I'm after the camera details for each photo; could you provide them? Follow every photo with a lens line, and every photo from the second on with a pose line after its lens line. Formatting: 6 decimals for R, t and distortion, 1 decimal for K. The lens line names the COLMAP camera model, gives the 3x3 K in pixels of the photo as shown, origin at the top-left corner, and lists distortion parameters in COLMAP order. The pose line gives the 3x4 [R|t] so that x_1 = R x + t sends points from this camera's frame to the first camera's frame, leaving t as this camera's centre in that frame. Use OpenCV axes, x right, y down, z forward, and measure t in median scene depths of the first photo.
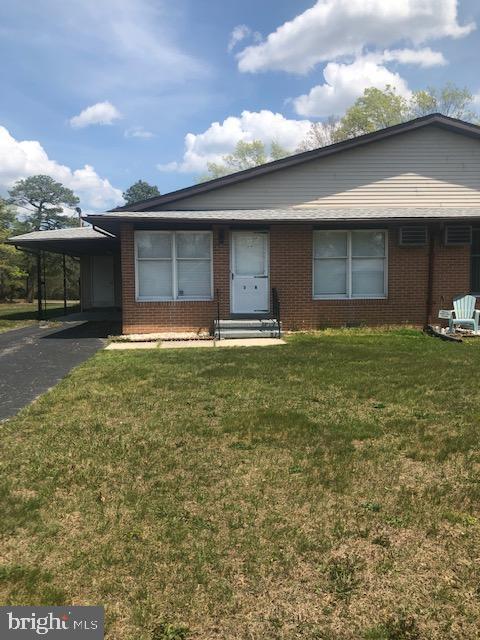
lens RADIAL K [[525.3, 0, 240.0], [0, 525.3, 320.0], [0, 0, 1]] dist [0.100421, -0.147245]
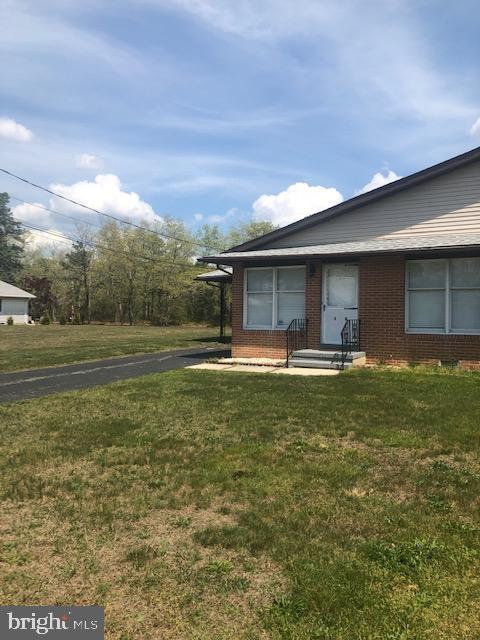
lens RADIAL K [[525.3, 0, 240.0], [0, 525.3, 320.0], [0, 0, 1]] dist [0.100421, -0.147245]
pose [[0.837193, 0.022058, -0.546463, 0.415784], [-0.052572, 0.997805, -0.040266, -0.008785], [0.544375, 0.062439, 0.836515, 0.042977]]
